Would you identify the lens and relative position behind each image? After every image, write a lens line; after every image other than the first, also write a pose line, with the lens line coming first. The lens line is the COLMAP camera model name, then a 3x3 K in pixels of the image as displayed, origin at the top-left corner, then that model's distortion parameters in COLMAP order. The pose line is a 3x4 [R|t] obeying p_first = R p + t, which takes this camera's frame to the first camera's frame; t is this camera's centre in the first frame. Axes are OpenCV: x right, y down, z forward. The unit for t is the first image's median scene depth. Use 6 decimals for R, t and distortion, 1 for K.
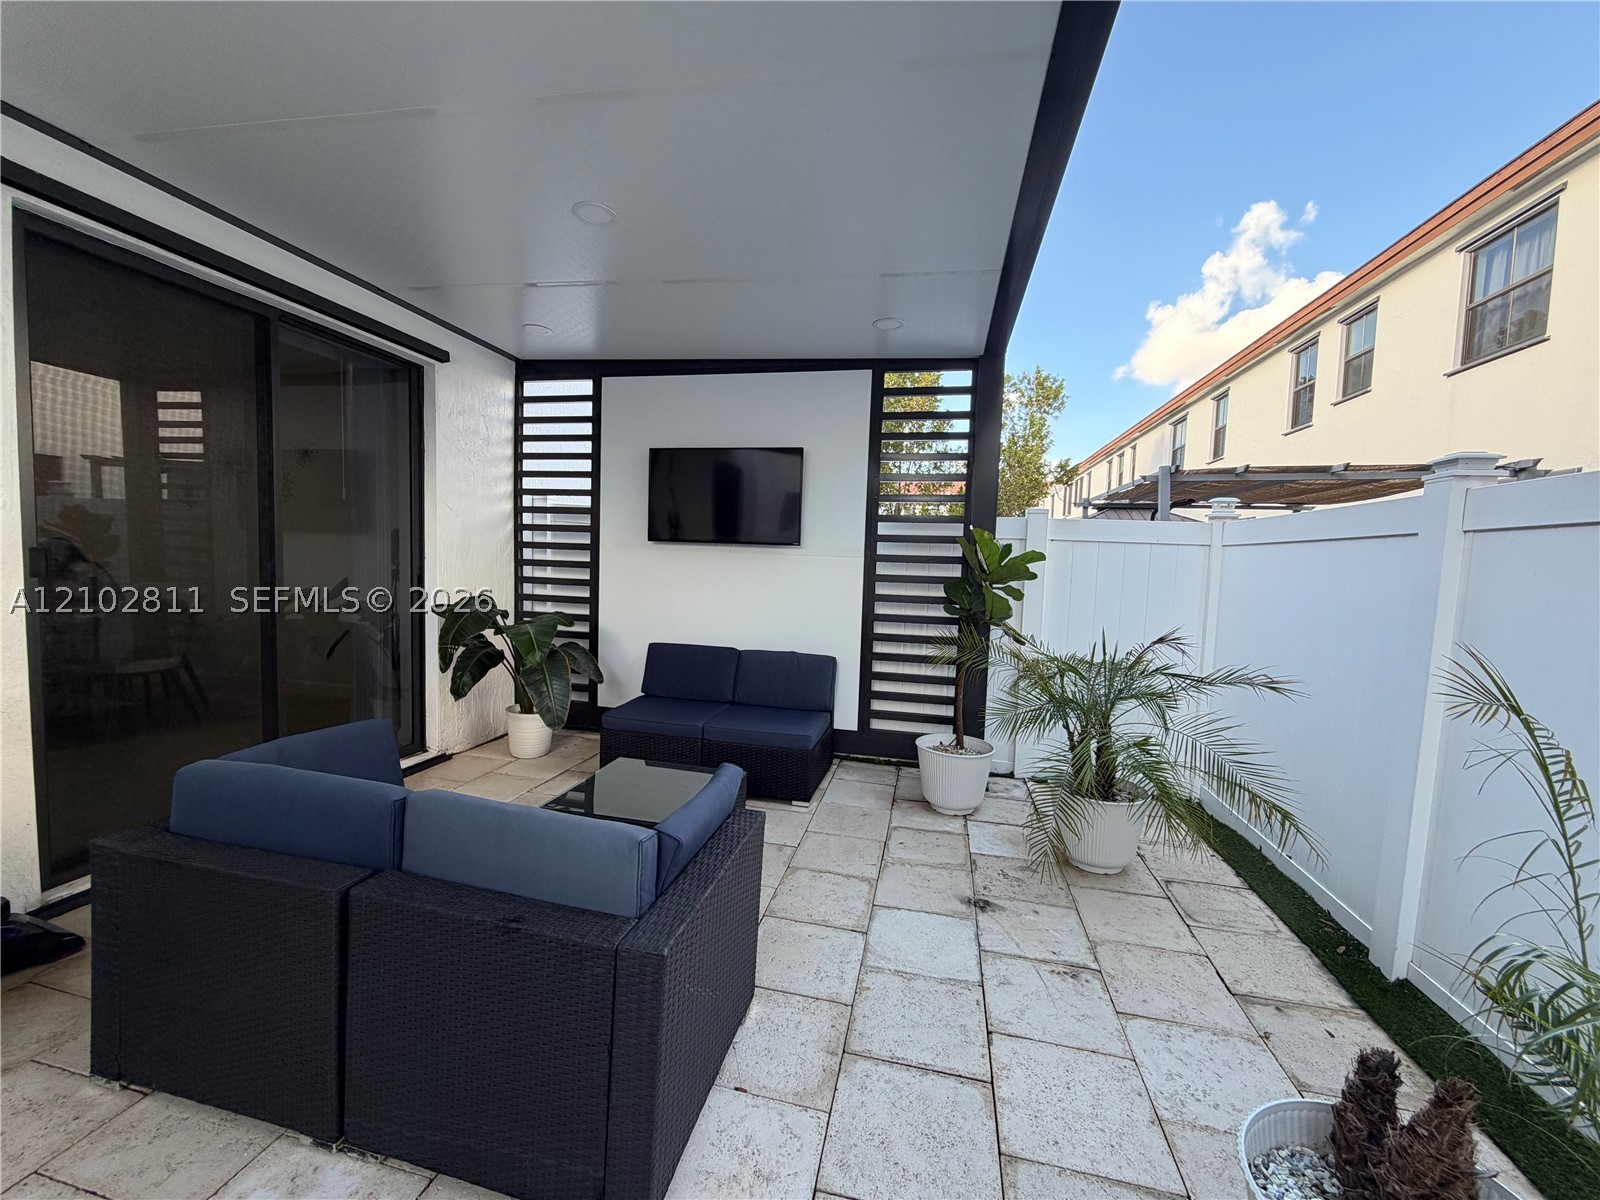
lens RADIAL K [[639.4, 0, 798.2], [0, 639.4, 601.4], [0, 0, 1]] dist [-0.000334, 0.000244]
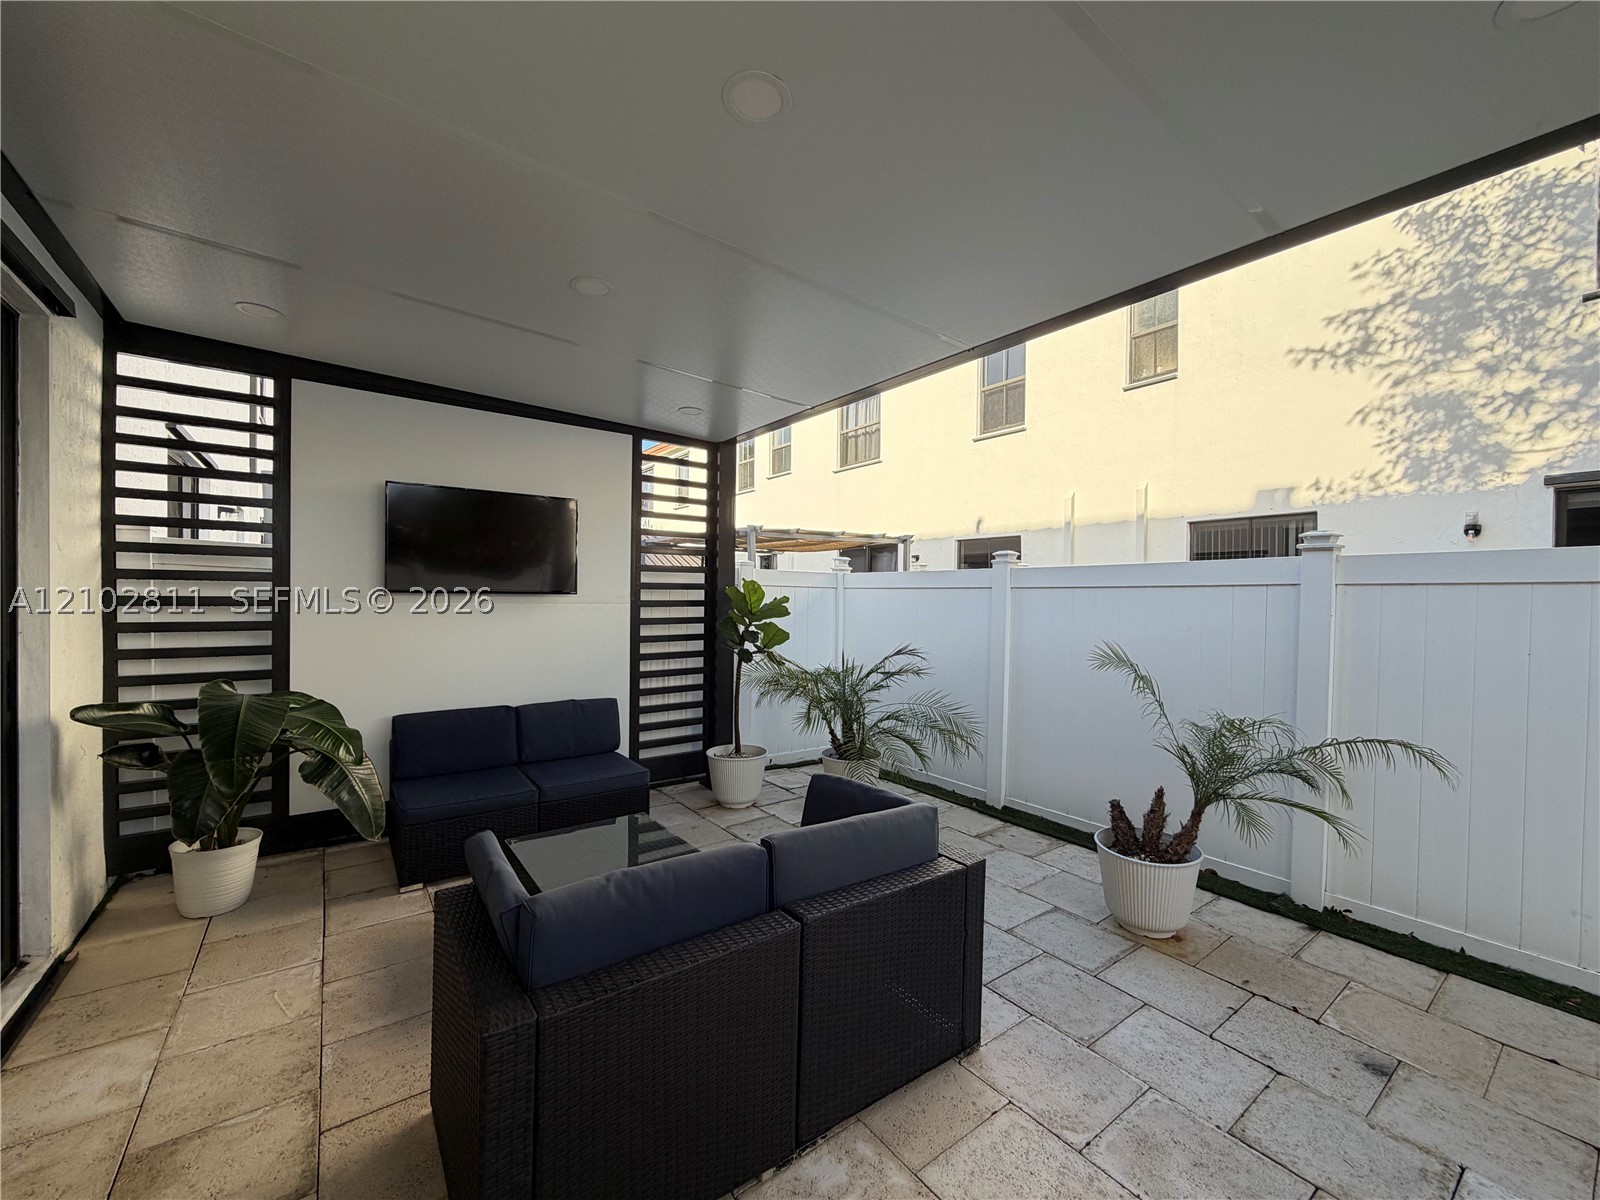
lens RADIAL K [[639.4, 0, 798.2], [0, 639.4, 601.4], [0, 0, 1]] dist [-0.000334, 0.000244]
pose [[0.654613, -0.034384, 0.755182, -0.544138], [0.061163, 0.998099, -0.007573, -0.047375], [-0.753486, 0.051146, 0.655472, 0.066168]]
